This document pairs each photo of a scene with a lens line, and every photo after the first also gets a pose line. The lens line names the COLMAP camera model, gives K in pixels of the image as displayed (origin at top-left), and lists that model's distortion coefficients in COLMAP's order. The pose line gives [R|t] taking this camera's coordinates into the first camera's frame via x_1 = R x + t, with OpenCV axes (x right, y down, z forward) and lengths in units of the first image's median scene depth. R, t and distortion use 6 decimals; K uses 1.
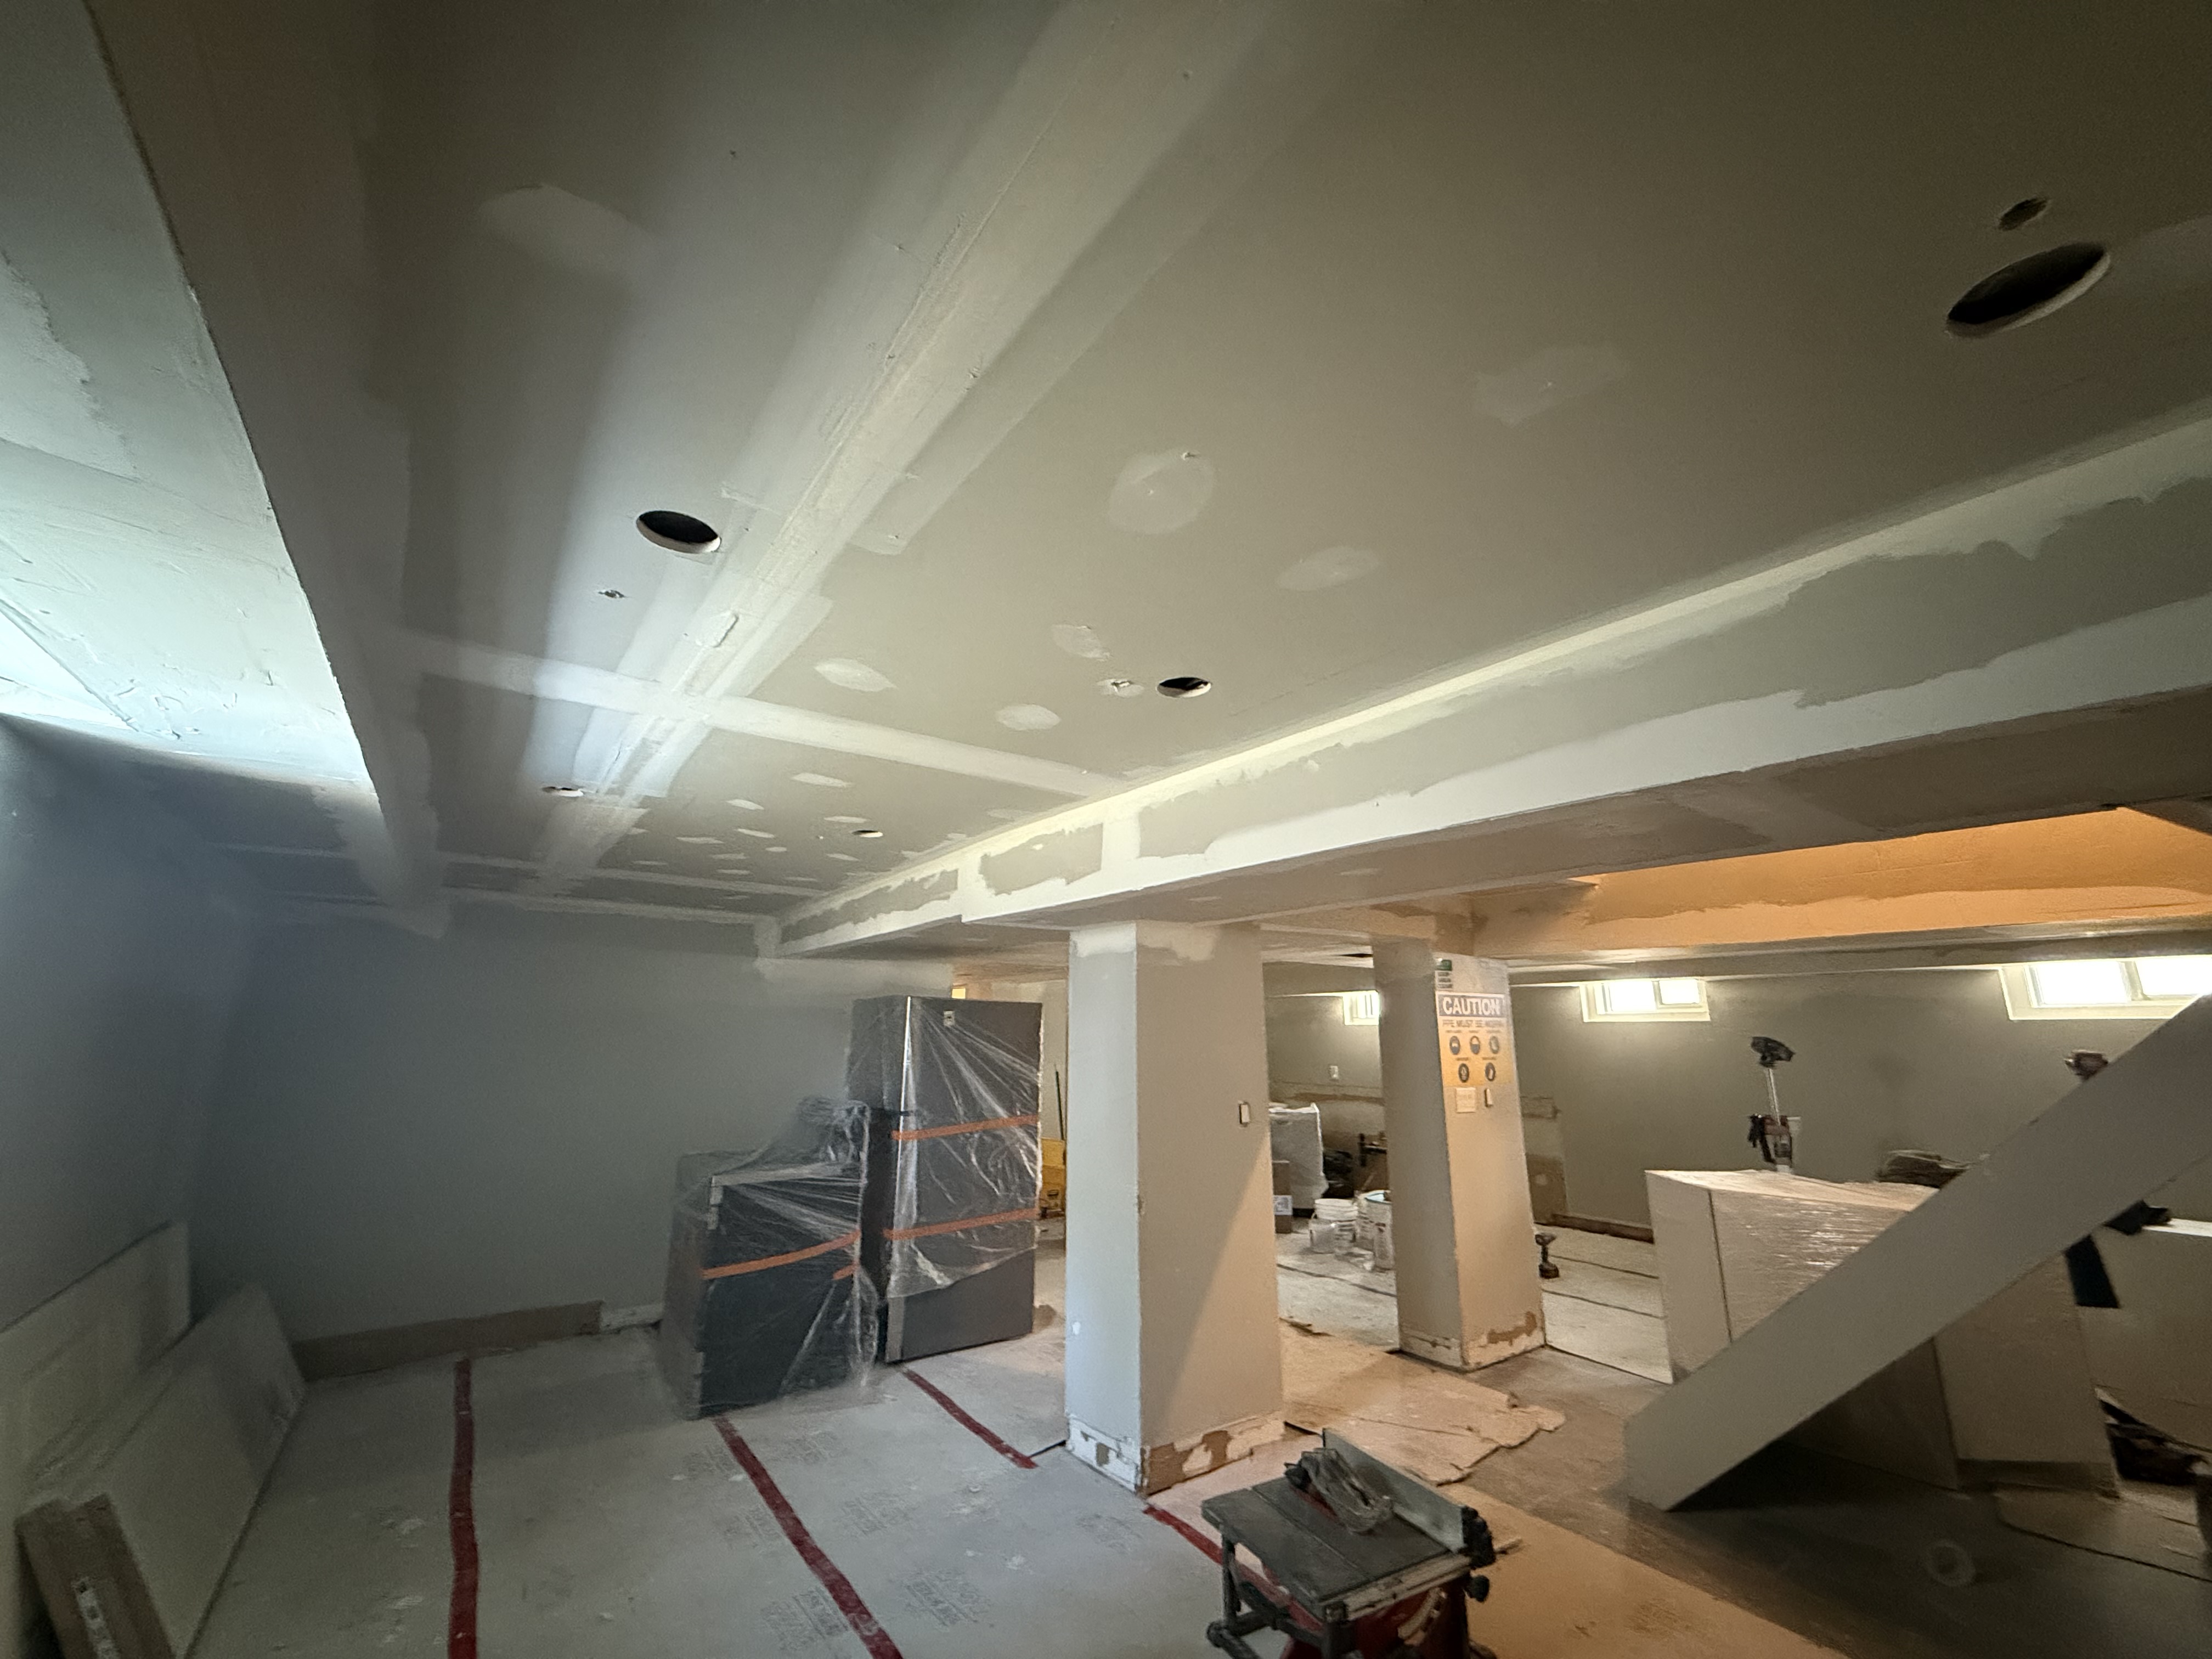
lens RADIAL K [[878.9, 0, 1100.2], [0, 878.9, 832.2], [0, 0, 1]] dist [-0.000442, 0.000786]
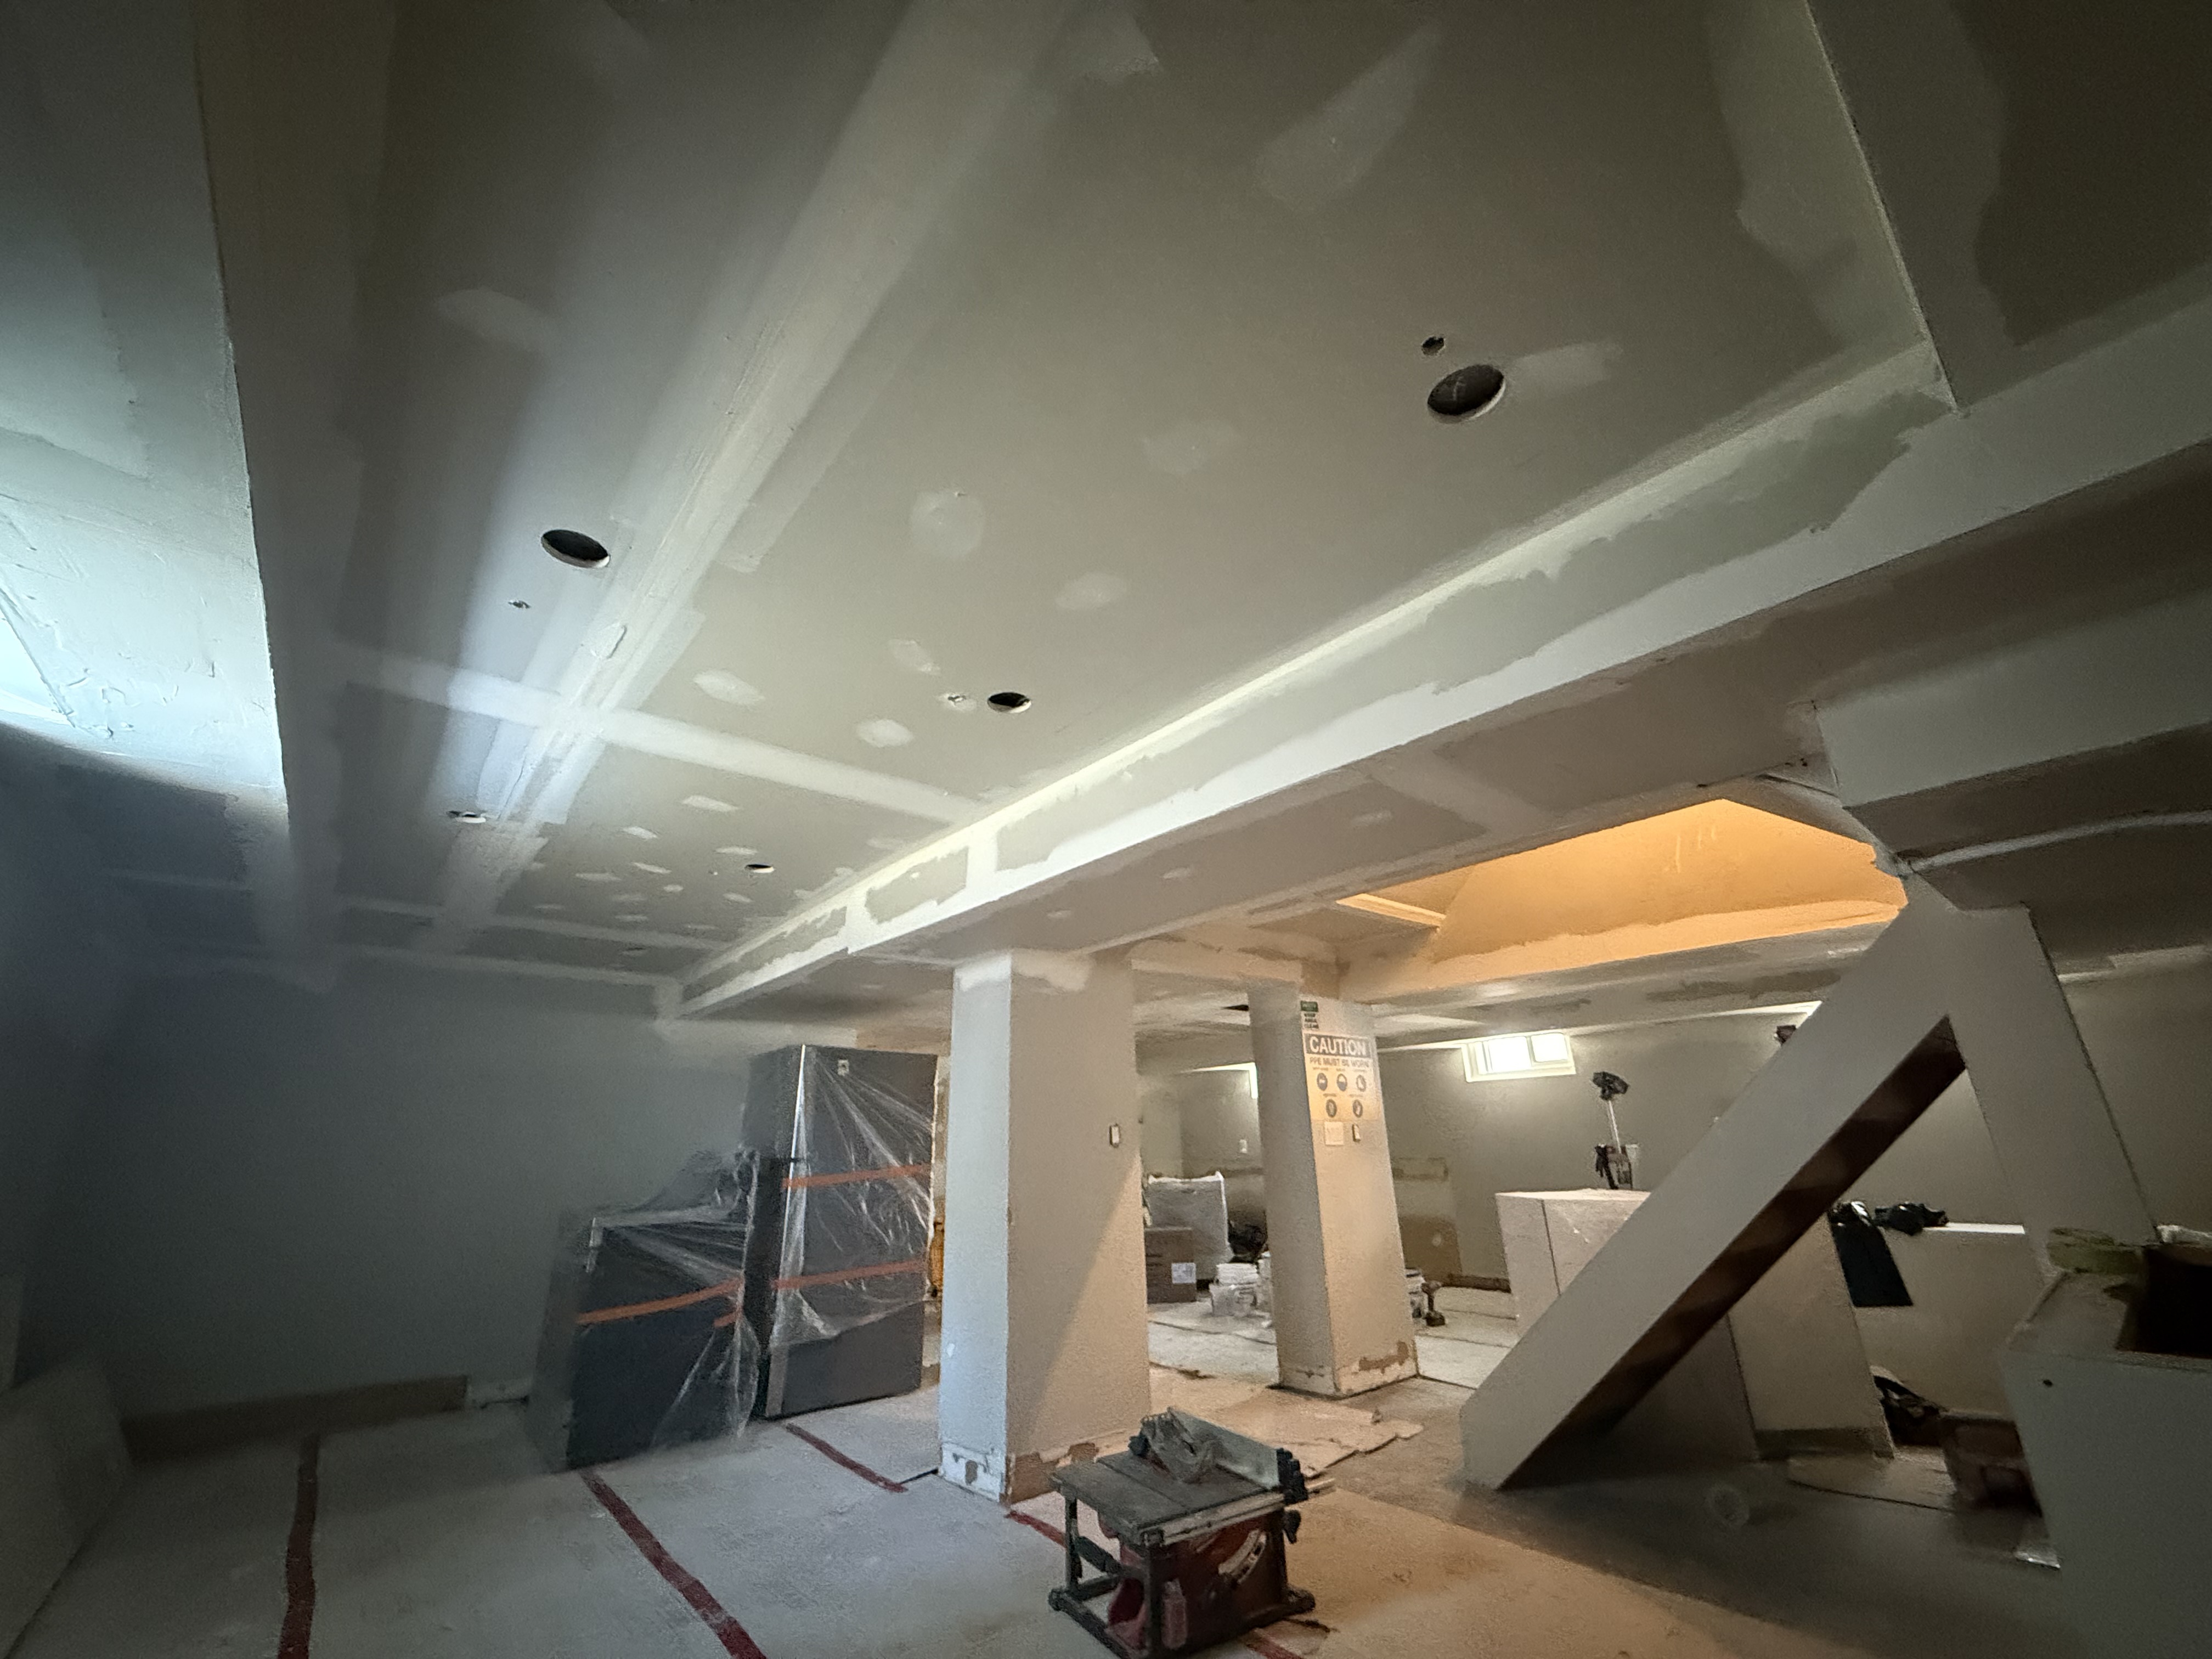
lens RADIAL K [[878.9, 0, 1098.4], [0, 878.9, 832.0], [0, 0, 1]] dist [-0.000442, 0.000786]
pose [[0.997295, 0.000311, 0.073502, 0.074304], [0.008306, 0.993108, -0.116908, 0.089524], [-0.073032, 0.117203, 0.990419, -0.110162]]
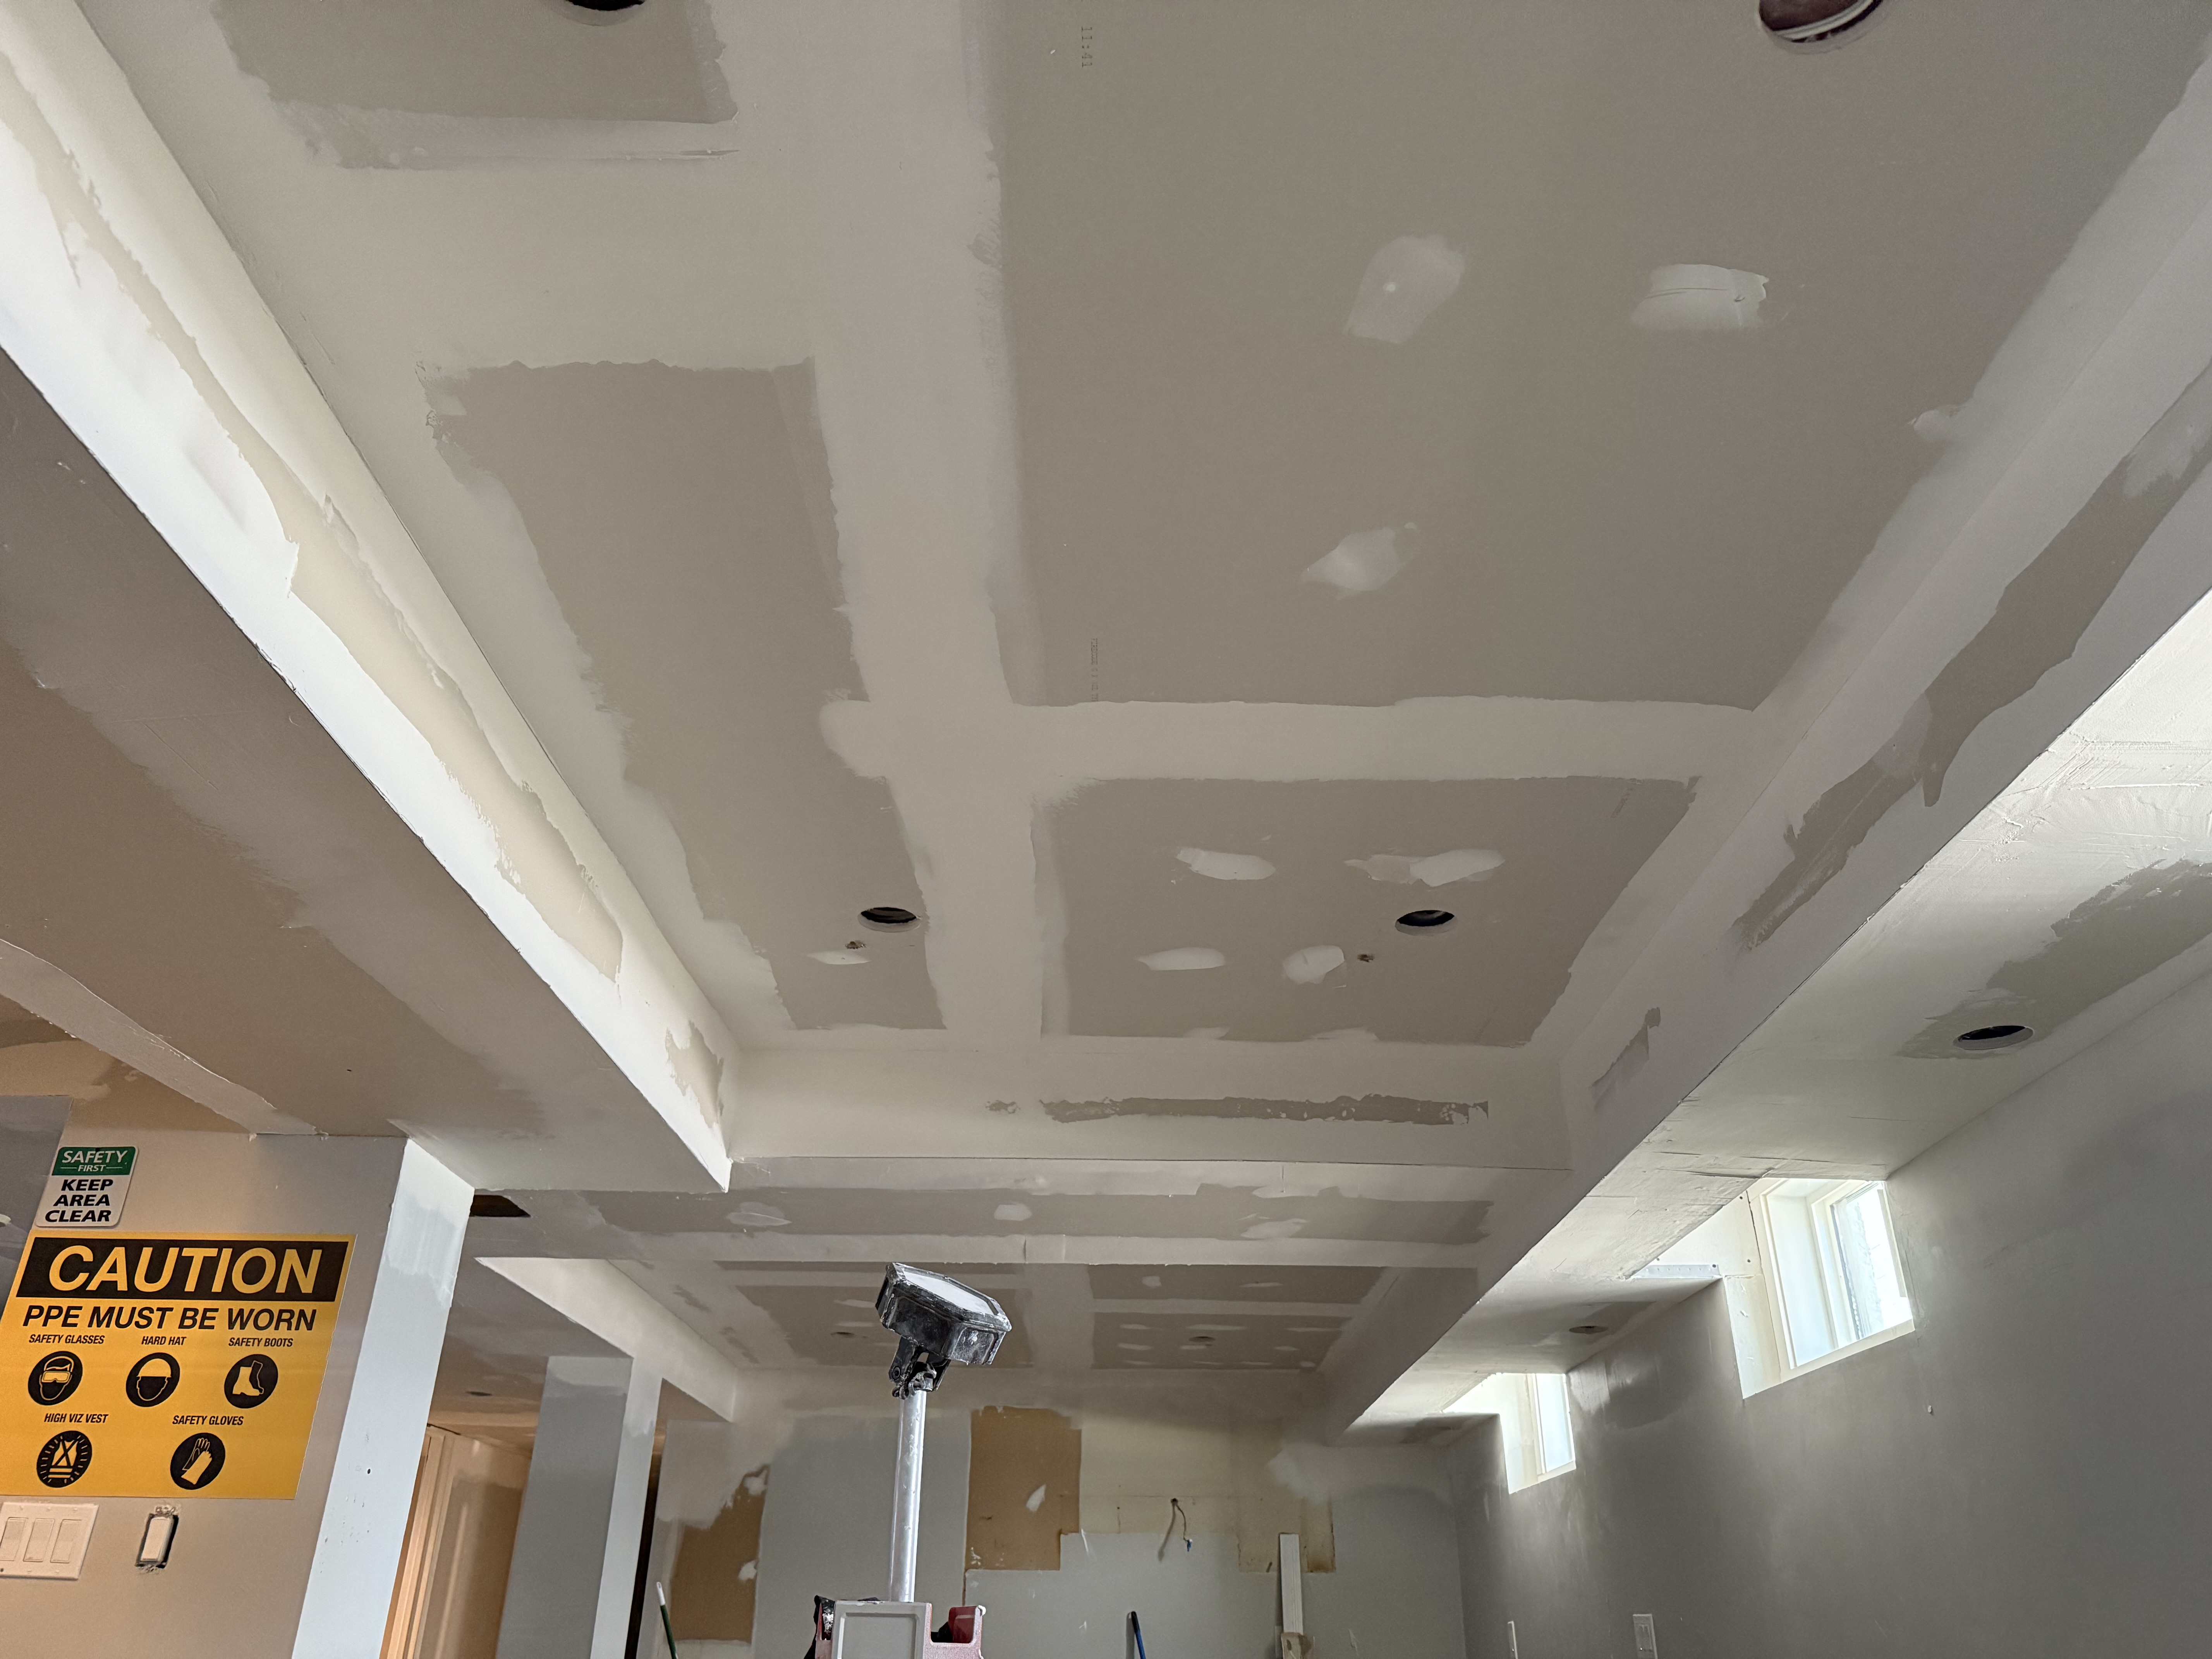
lens RADIAL K [[1556.9, 0, 1104.0], [0, 1556.9, 828.2], [0, 0, 1]] dist [0.039167, -0.025853]
pose [[0.822552, -0.249412, -0.511079, 1.630586], [0.110352, 0.951615, -0.286793, 0.371385], [0.557881, 0.179504, 0.810276, 0.956972]]
